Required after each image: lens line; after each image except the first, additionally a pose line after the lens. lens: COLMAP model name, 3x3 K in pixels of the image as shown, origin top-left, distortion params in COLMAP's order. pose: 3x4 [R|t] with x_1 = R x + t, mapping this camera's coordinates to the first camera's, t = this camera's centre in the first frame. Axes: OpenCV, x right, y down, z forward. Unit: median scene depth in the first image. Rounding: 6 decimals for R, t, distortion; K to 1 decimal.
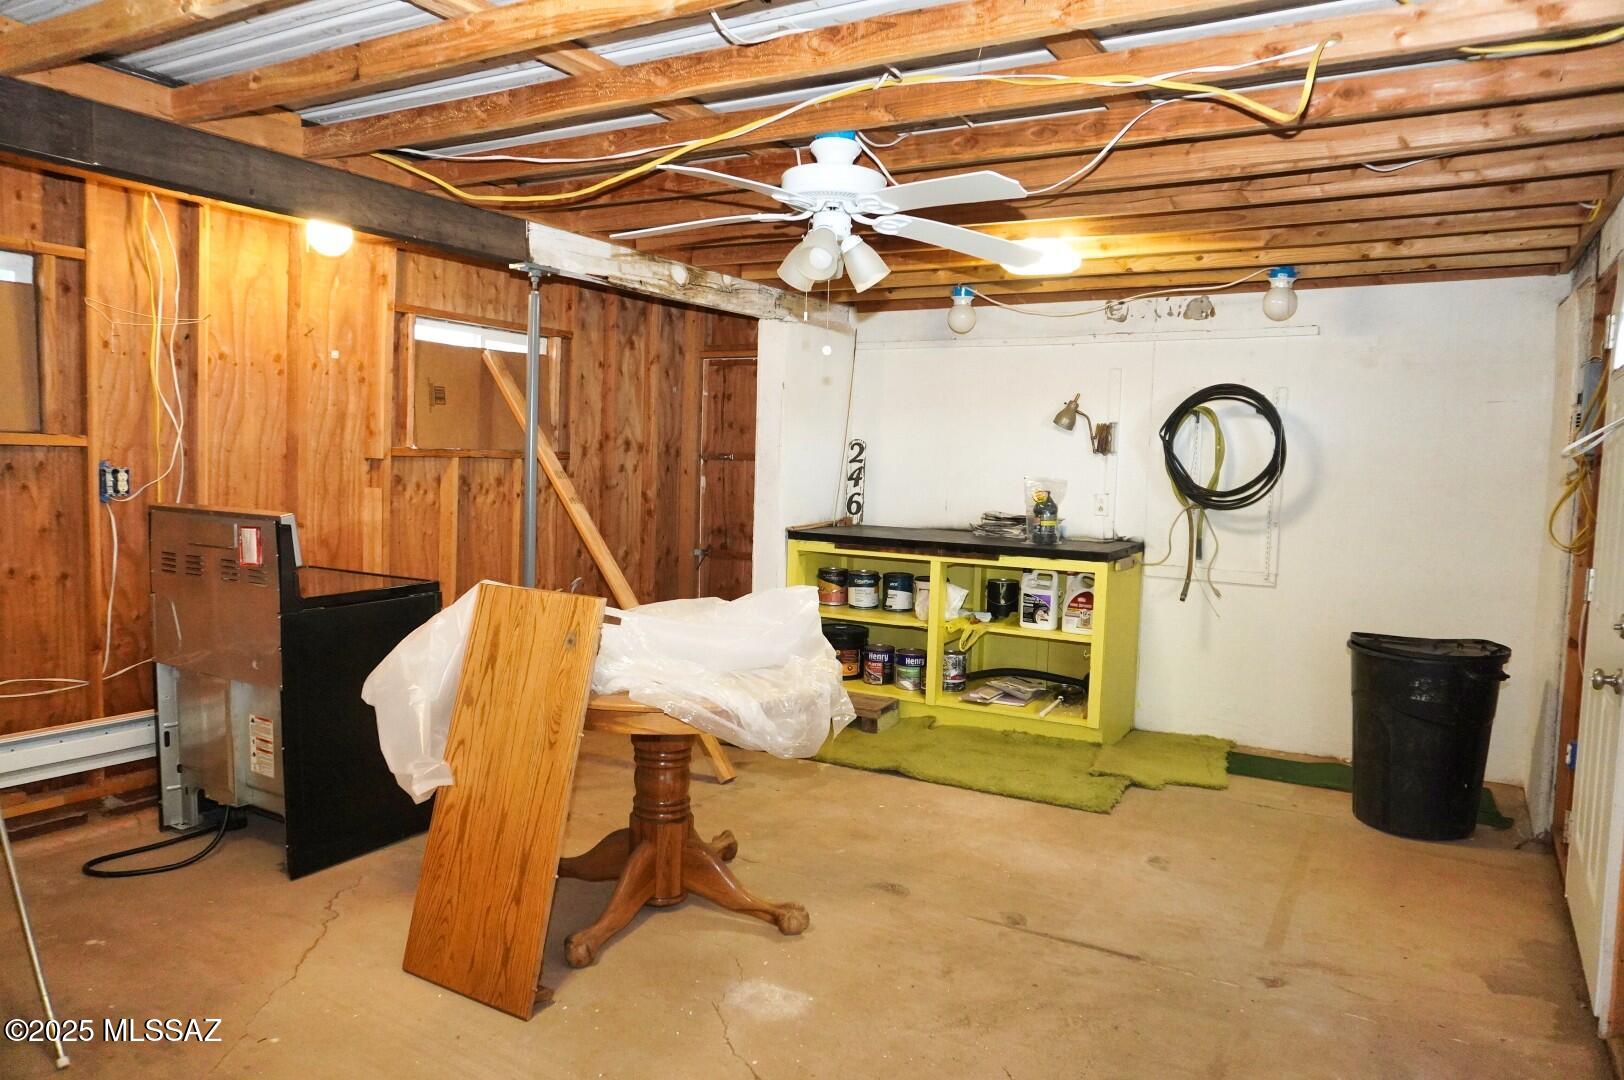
lens RADIAL K [[1088.5, 0, 816.3], [0, 1088.5, 549.1], [0, 0, 1]] dist [-0.012547, 0.006160]
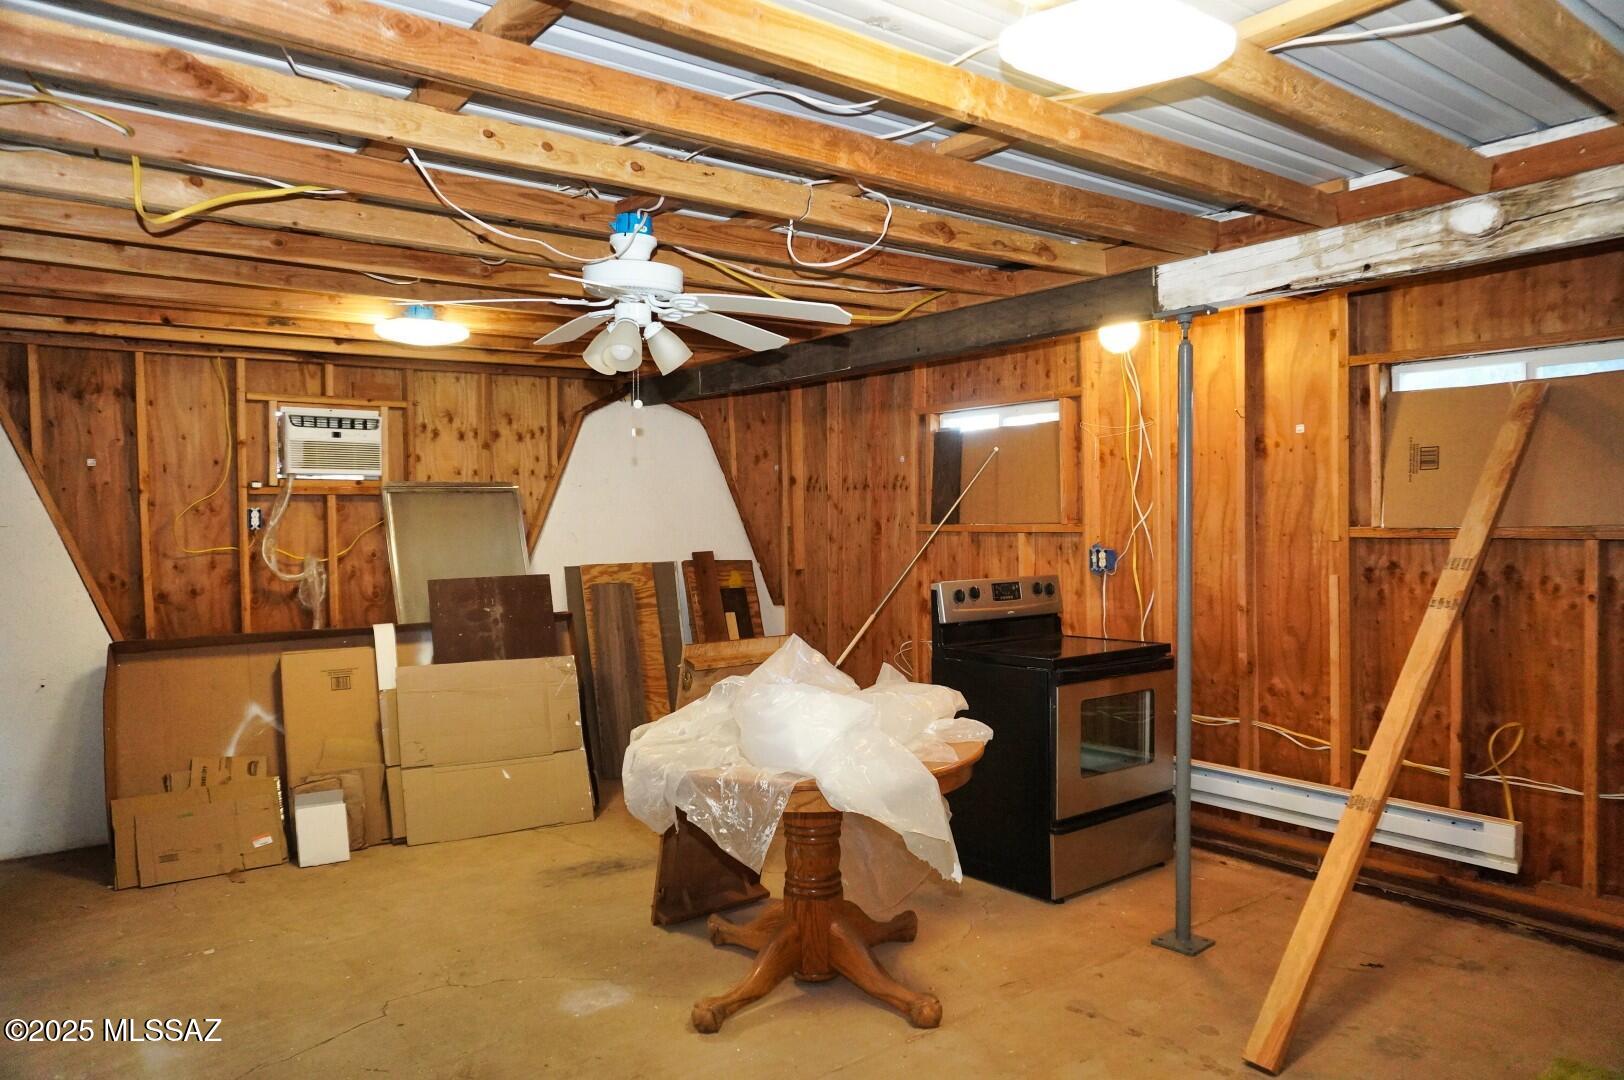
lens RADIAL K [[1110.4, 0, 795.8], [0, 1110.4, 538.4], [0, 0, 1]] dist [-0.000422, 0.003185]
pose [[-0.381791, -0.011087, -0.924182, 0.591138], [-0.078971, 0.996663, 0.020667, -0.072103], [0.920869, 0.080874, -0.381393, 0.971542]]
